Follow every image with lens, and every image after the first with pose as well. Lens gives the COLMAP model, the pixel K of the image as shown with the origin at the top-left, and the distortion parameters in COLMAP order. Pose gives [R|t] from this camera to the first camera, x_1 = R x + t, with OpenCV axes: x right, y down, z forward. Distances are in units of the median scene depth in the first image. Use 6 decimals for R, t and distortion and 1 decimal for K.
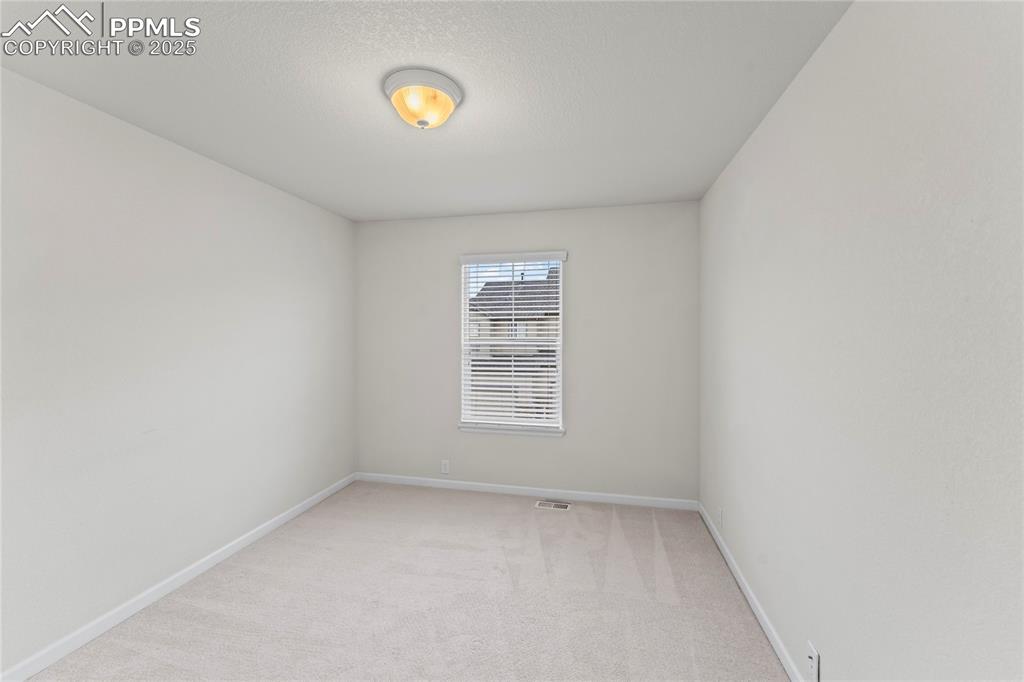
lens RADIAL K [[404.4, 0, 512.0], [0, 404.4, 341.0], [0, 0, 1]] dist [0.001432, 0.000073]
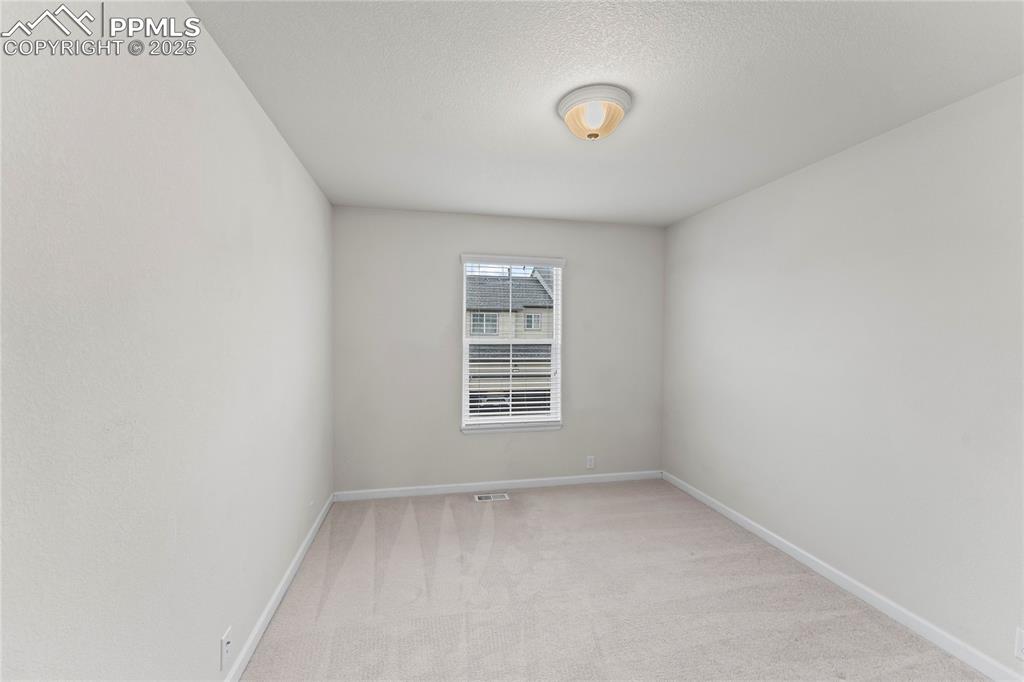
lens RADIAL K [[404.4, 0, 512.0], [0, 404.4, 341.0], [0, 0, 1]] dist [0.001432, 0.000073]
pose [[0.904074, 0.000964, 0.427375, -0.460493], [-0.004869, 0.999956, 0.008046, -0.009297], [-0.427348, -0.009355, 0.904039, 0.072245]]
